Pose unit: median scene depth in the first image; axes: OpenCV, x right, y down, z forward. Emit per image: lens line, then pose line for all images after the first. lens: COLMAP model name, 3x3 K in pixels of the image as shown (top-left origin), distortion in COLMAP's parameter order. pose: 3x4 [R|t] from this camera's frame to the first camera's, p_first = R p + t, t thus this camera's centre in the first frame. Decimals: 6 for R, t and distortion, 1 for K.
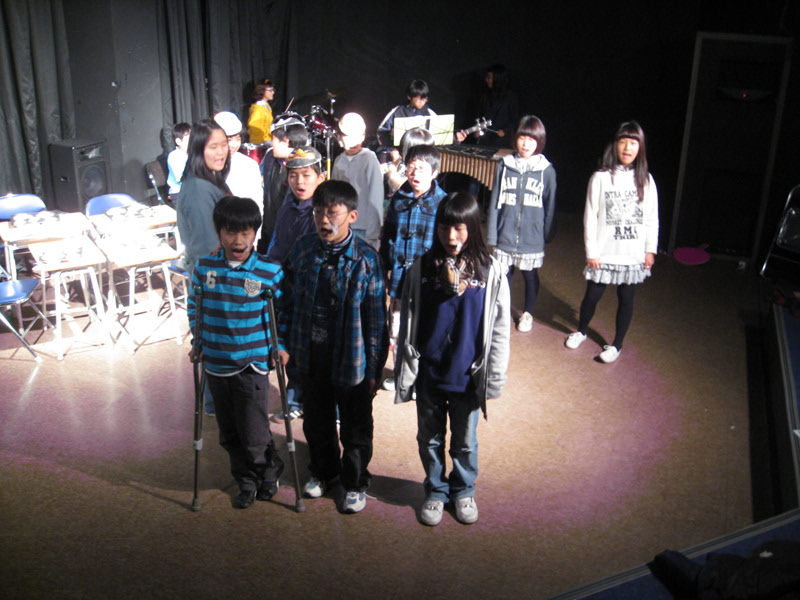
lens RADIAL K [[885.0, 0, 400.0], [0, 885.0, 300.0], [0, 0, 1]] dist [-0.106955, 0.029150]
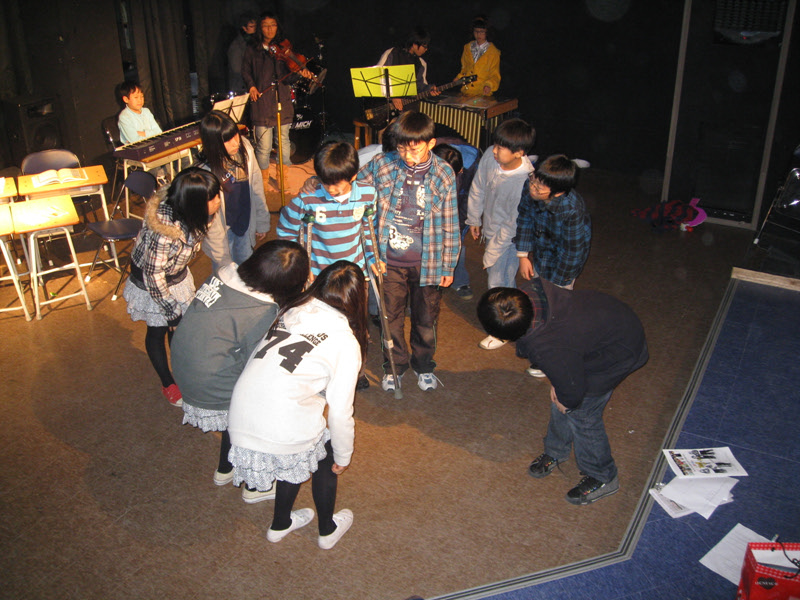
lens RADIAL K [[885.0, 0, 400.0], [0, 885.0, 300.0], [0, 0, 1]] dist [-0.106955, 0.029150]
pose [[0.987793, 0.029145, -0.153023, 0.203038], [-0.017291, 0.996785, 0.078232, -0.036466], [0.154811, -0.074631, 0.985121, 0.076187]]
